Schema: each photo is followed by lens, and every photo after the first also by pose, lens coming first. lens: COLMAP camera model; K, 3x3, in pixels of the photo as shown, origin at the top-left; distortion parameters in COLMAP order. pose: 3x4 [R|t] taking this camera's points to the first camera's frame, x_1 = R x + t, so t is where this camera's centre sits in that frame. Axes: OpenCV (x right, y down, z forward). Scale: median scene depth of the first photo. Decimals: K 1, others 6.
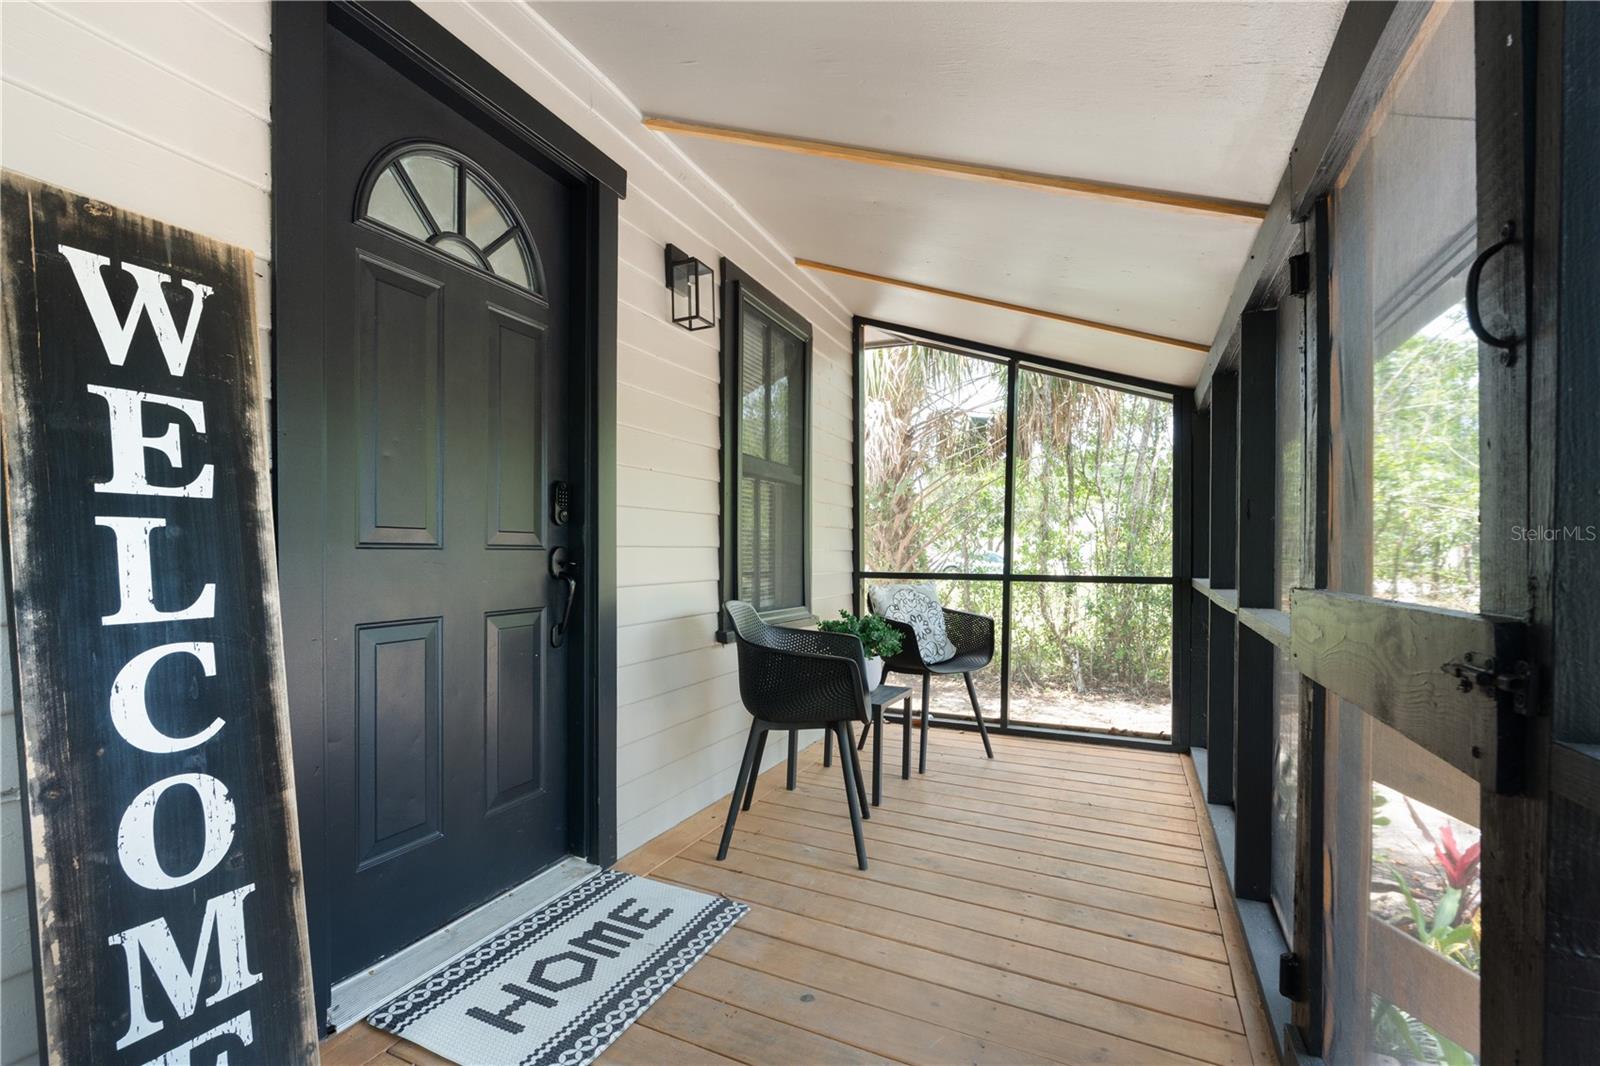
lens RADIAL K [[739.6, 0, 797.7], [0, 739.6, 557.9], [0, 0, 1]] dist [-0.012660, 0.004450]
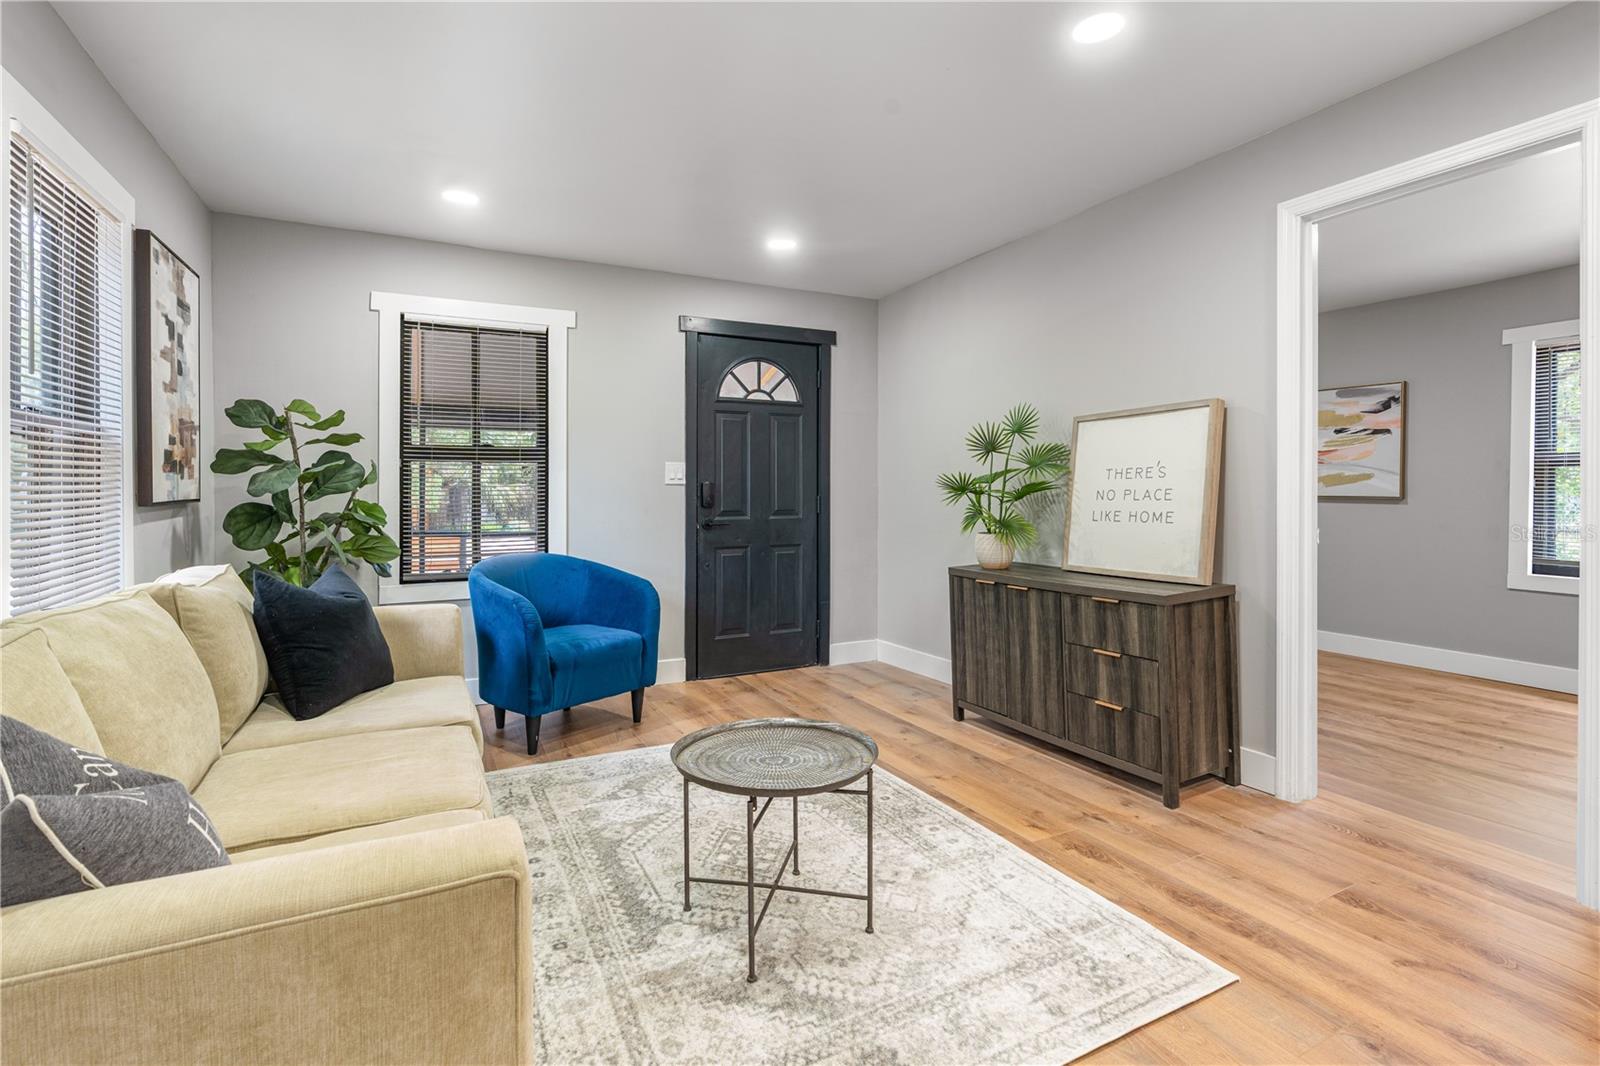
lens RADIAL K [[739.6, 0, 810.4], [0, 739.6, 487.0], [0, 0, 1]] dist [-0.012660, 0.004450]
pose [[0.789074, -0.000563, -0.614297, 1.149301], [-0.004587, 0.999966, -0.006808, -0.099961], [0.614281, 0.008190, 0.789045, -0.800638]]
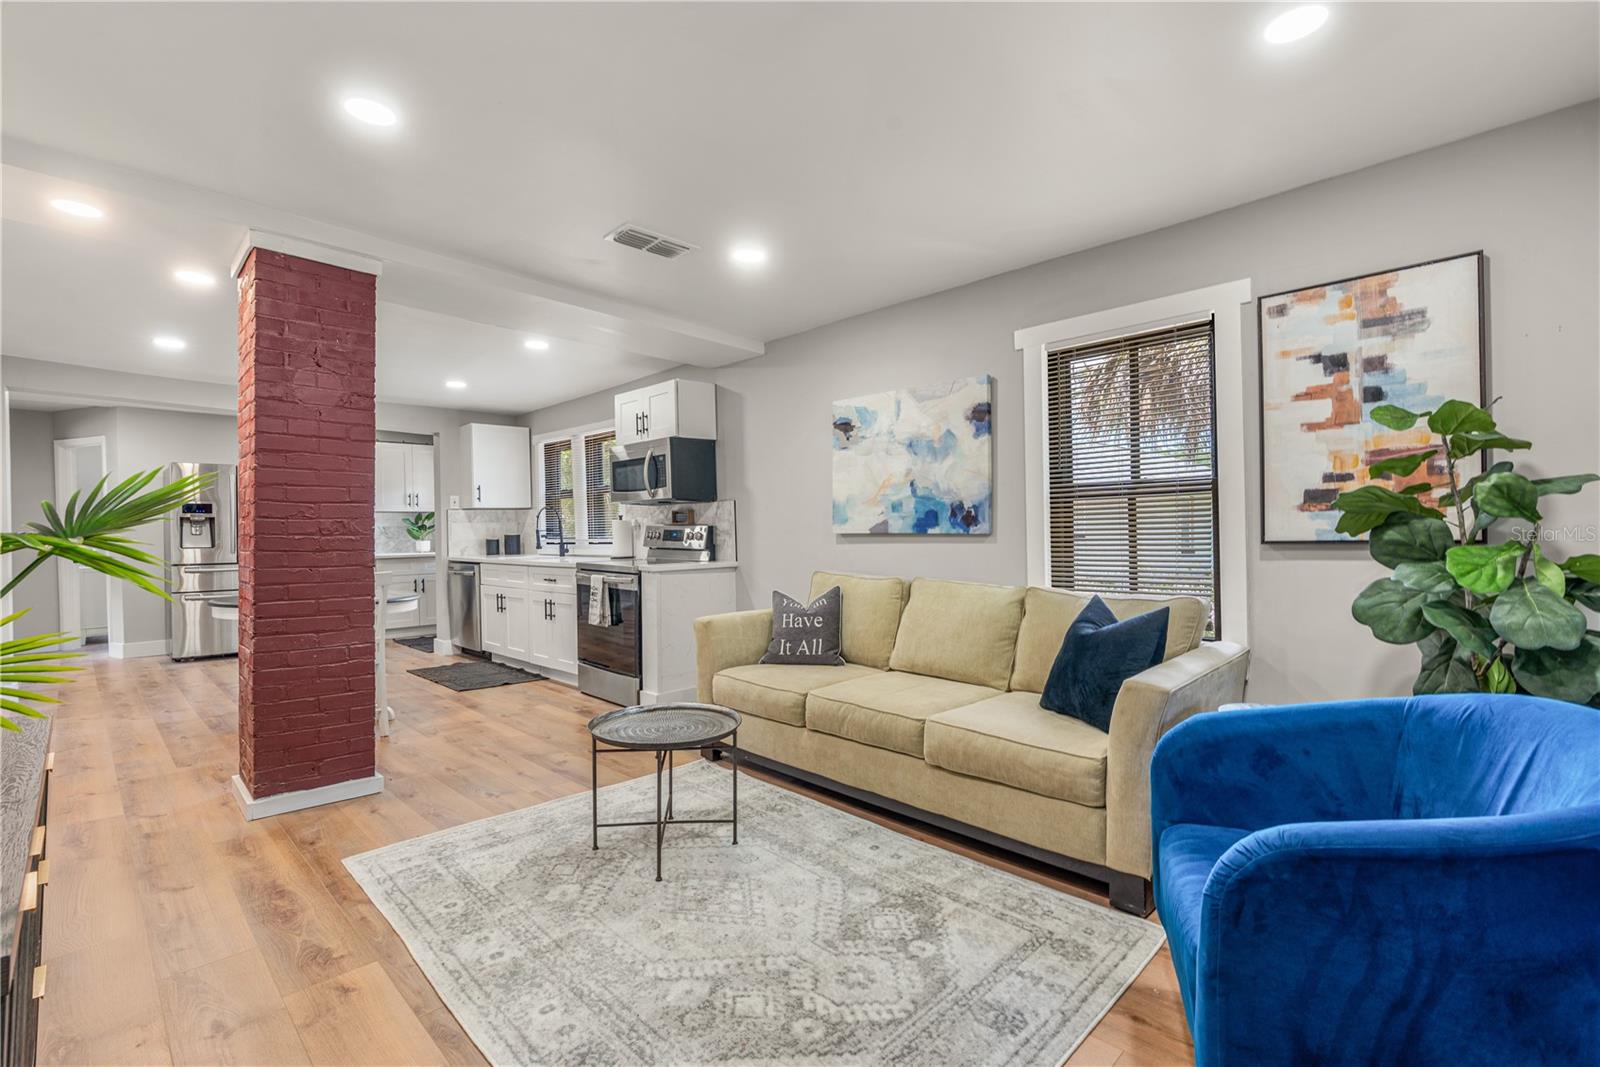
lens RADIAL K [[739.6, 0, 806.5], [0, 739.6, 530.4], [0, 0, 1]] dist [-0.012660, 0.004450]
pose [[-0.932764, 0.006827, 0.360423, -0.218128], [0.007162, 0.999974, -0.000407, -0.102117], [-0.360416, 0.002202, -0.932789, 1.112317]]
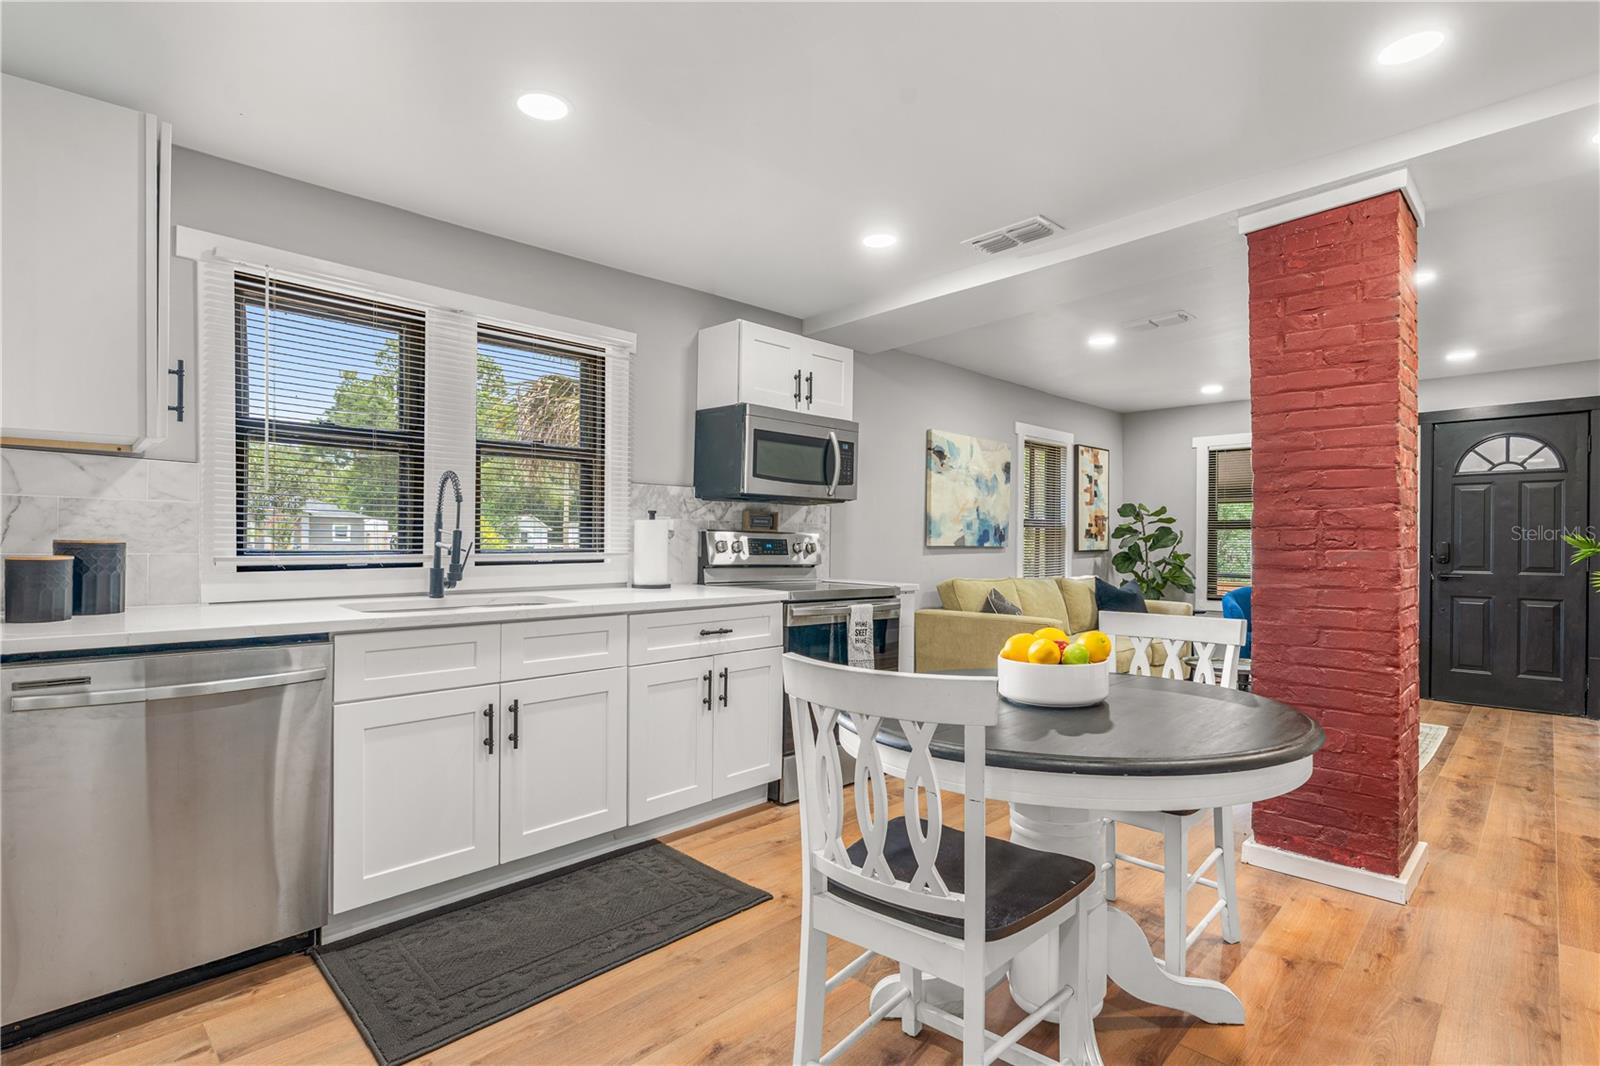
lens RADIAL K [[762.8, 0, 814.0], [0, 762.8, 547.2], [0, 0, 1]] dist [-0.012403, 0.001463]
pose [[-0.350270, 0.005288, -0.936634, 3.017043], [-0.013770, 0.999847, 0.010794, -0.110462], [0.936548, 0.016678, -0.350144, -0.416753]]
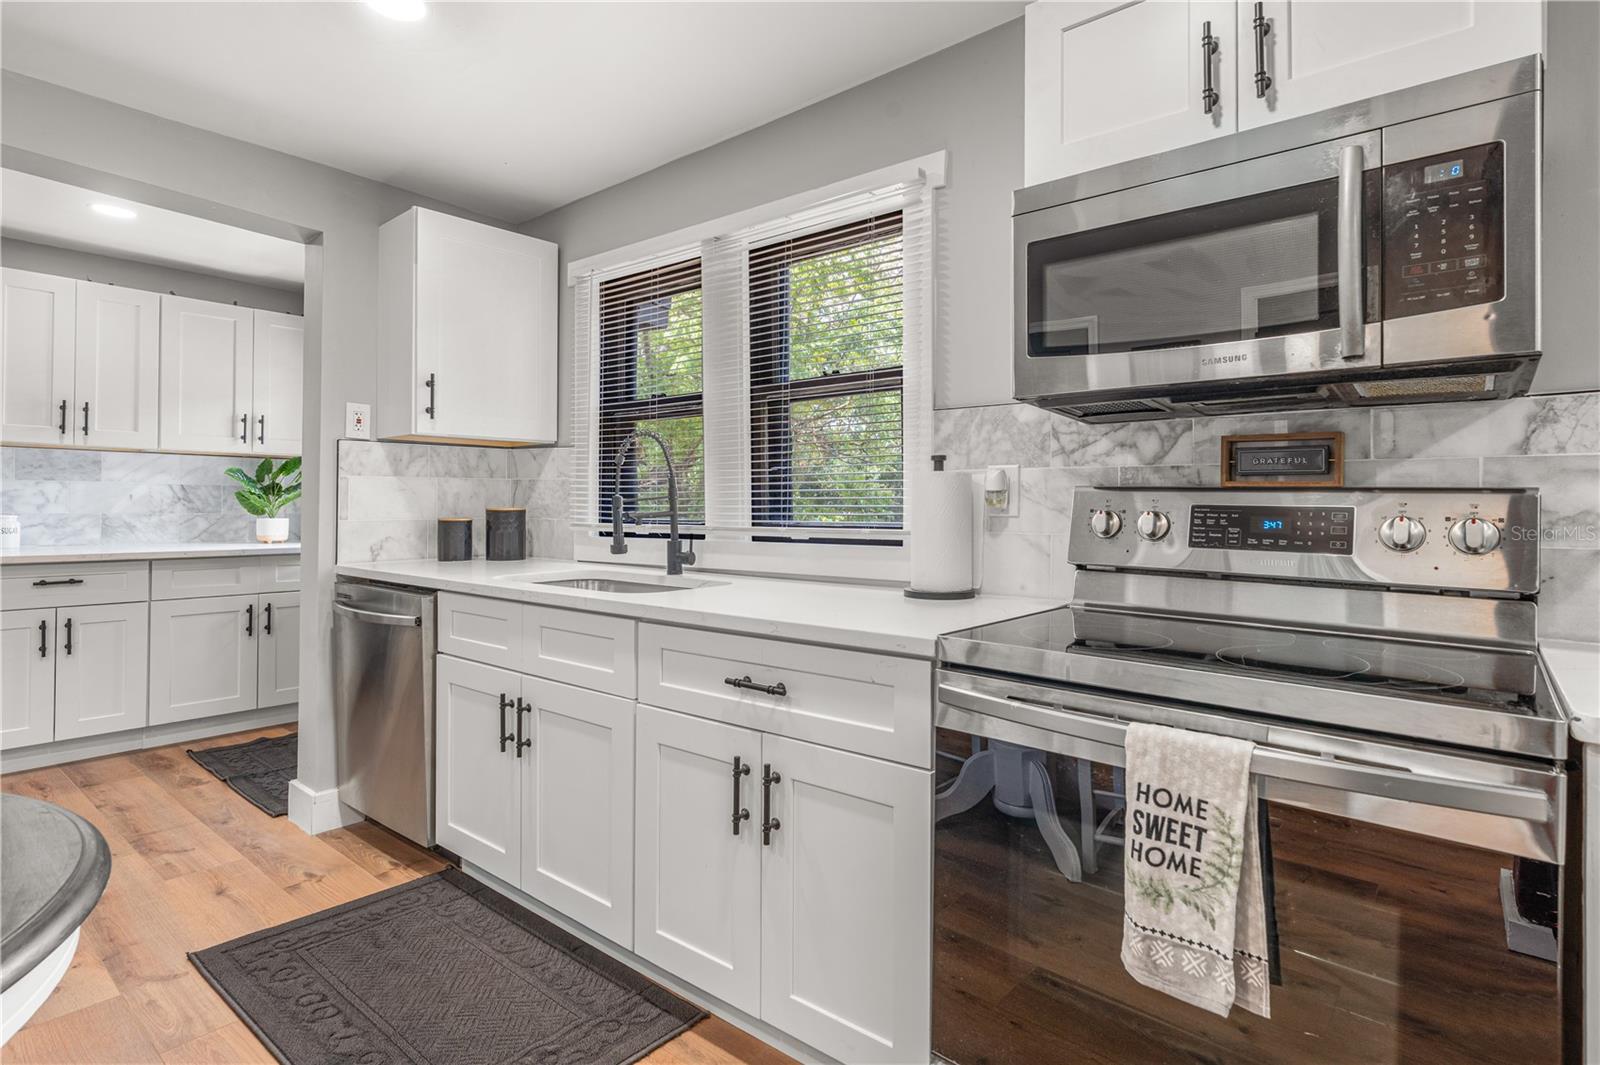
lens RADIAL K [[806.3, 0, 806.2], [0, 806.3, 496.4], [0, 0, 1]] dist [-0.010544, 0.003022]
pose [[-0.963409, -0.007164, 0.267940, 1.418027], [-0.011247, 0.999843, -0.013707, -0.102903], [-0.267799, -0.016219, -0.963338, -0.358740]]
